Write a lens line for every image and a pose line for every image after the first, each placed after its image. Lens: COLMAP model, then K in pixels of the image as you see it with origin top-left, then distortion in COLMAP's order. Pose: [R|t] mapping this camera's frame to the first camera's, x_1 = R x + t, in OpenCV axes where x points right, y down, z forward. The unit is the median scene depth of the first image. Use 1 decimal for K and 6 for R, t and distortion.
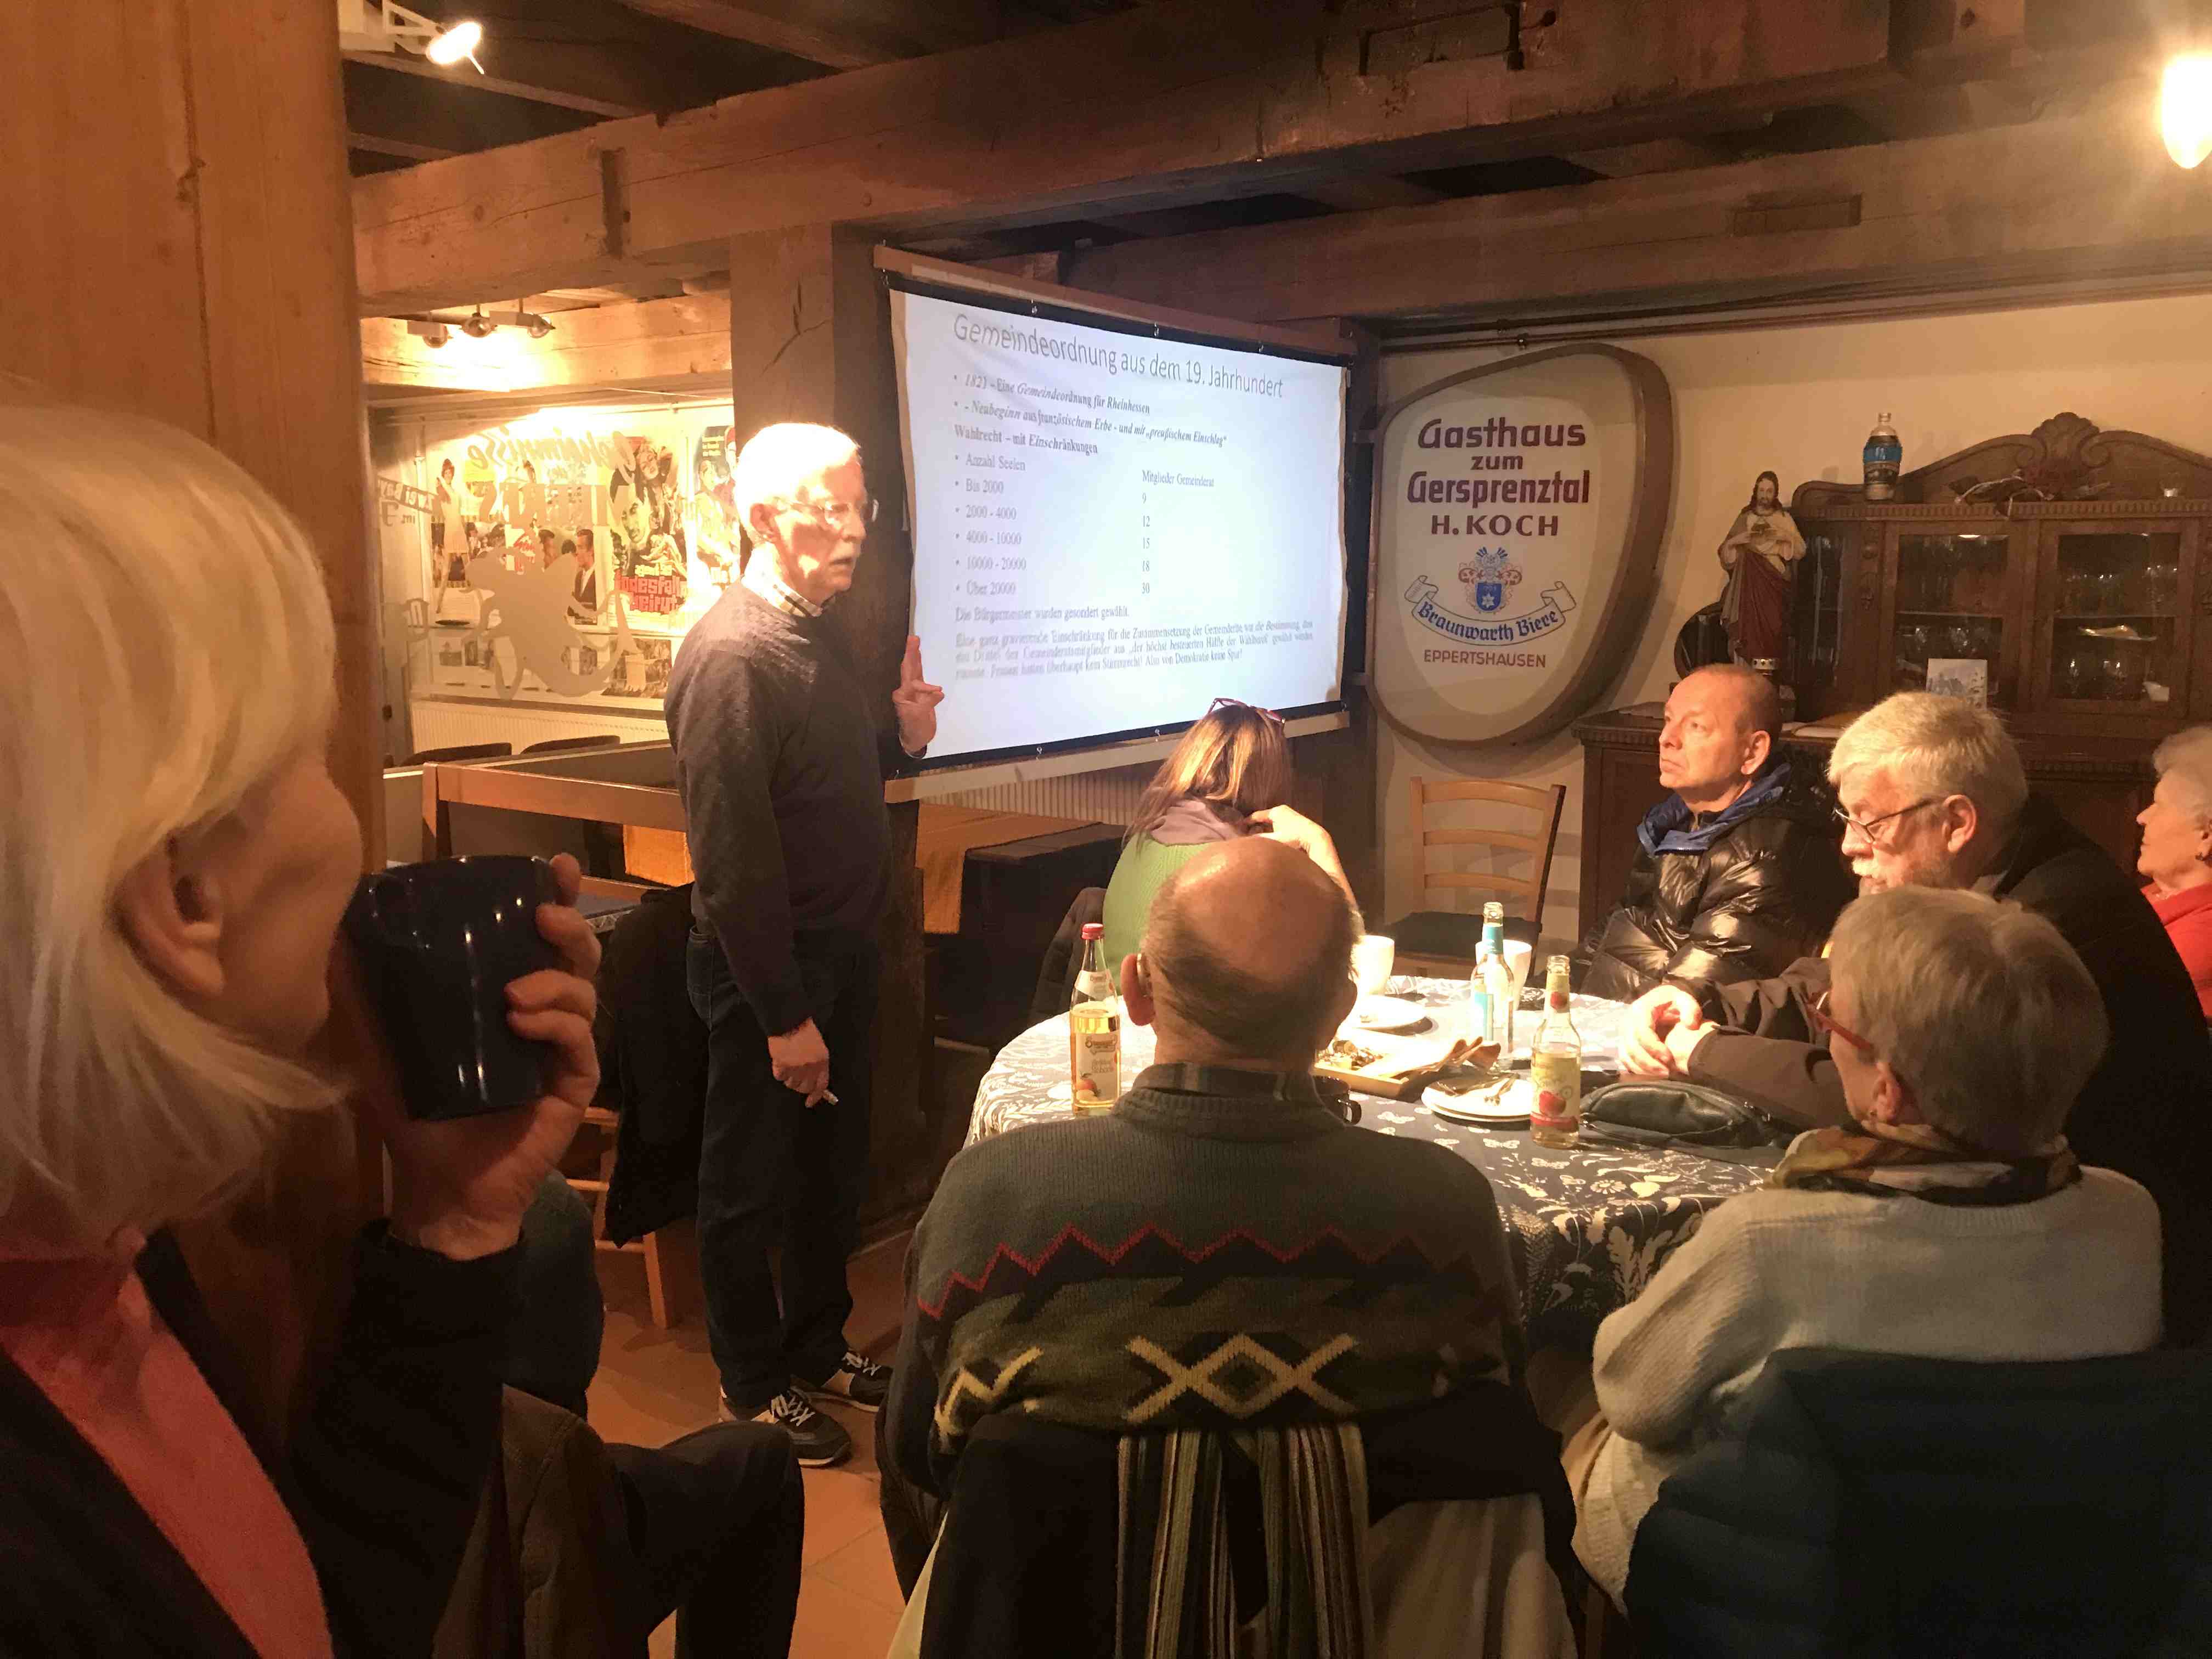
lens RADIAL K [[1825.3, 0, 1105.0], [0, 1825.3, 830.6], [0, 0, 1]] dist [-0.007960, -0.002668]
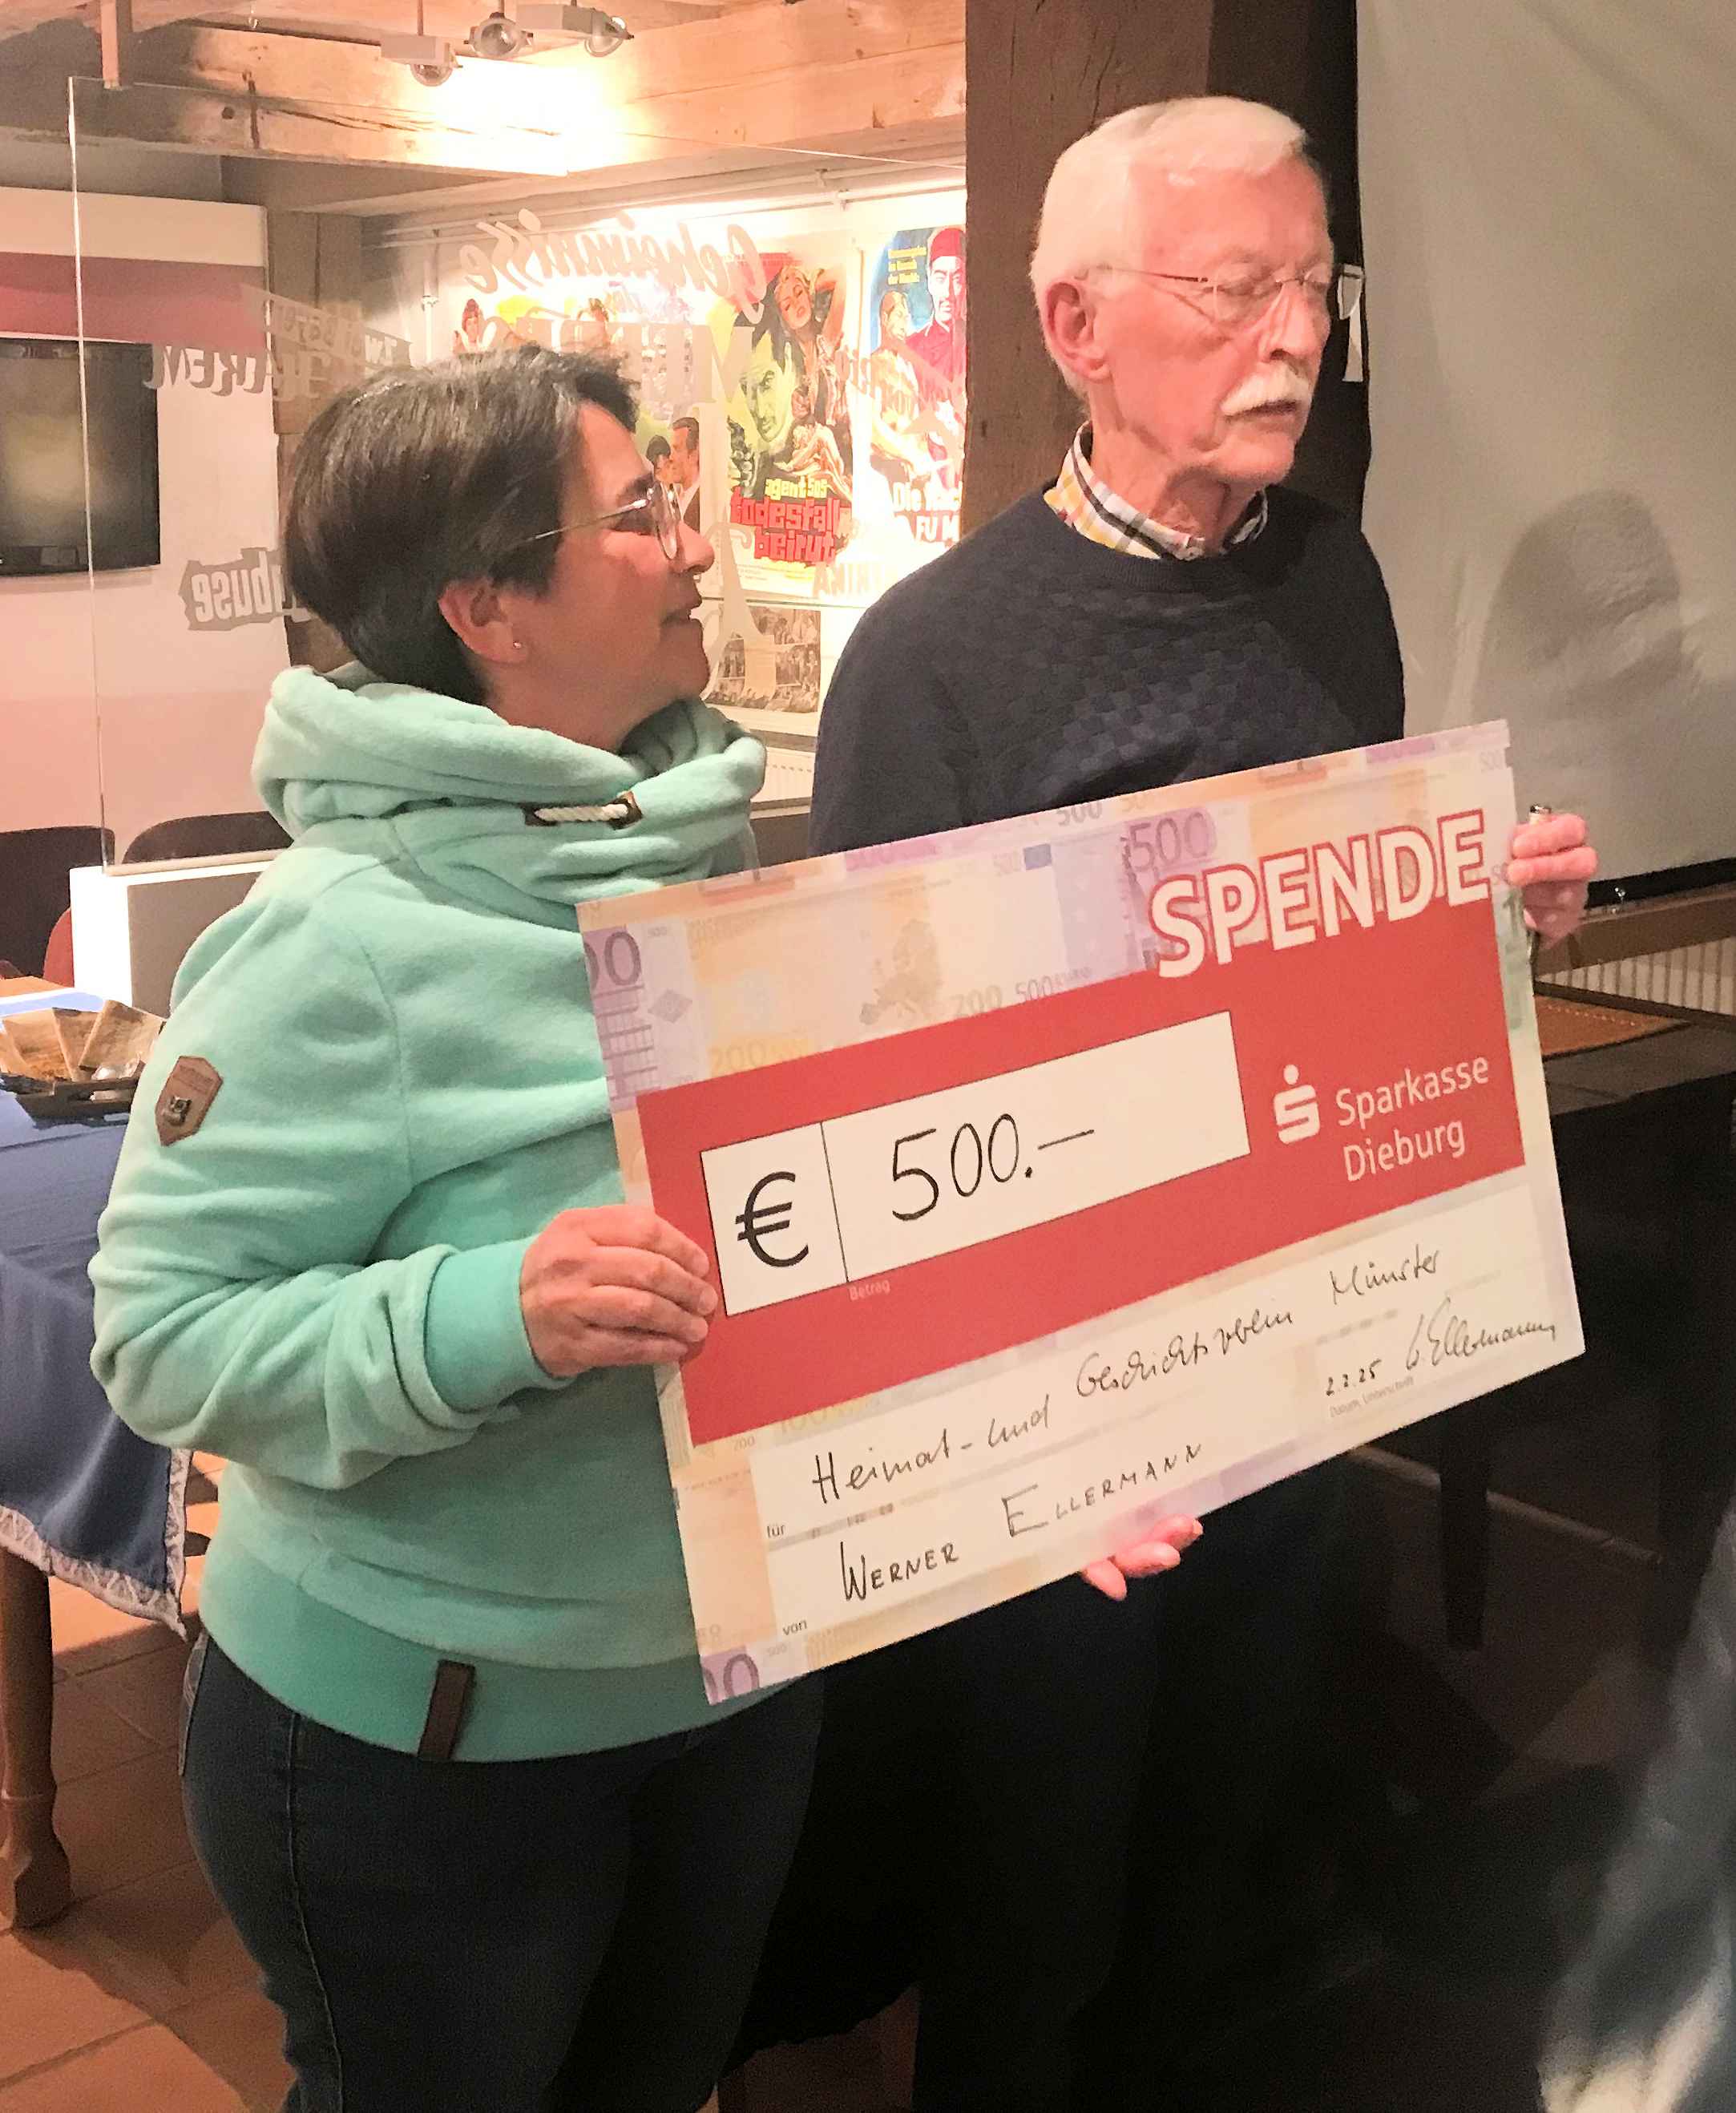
lens RADIAL K [[2689.2, 0, 867.6], [0, 2689.2, 1055.2], [0, 0, 1]] dist [-0.012962, 0.000000]
pose [[0.976323, 0.052030, -0.209967, -0.038076], [-0.038859, 0.997038, 0.066378, -0.021553], [0.212798, -0.056648, 0.975453, 0.167565]]
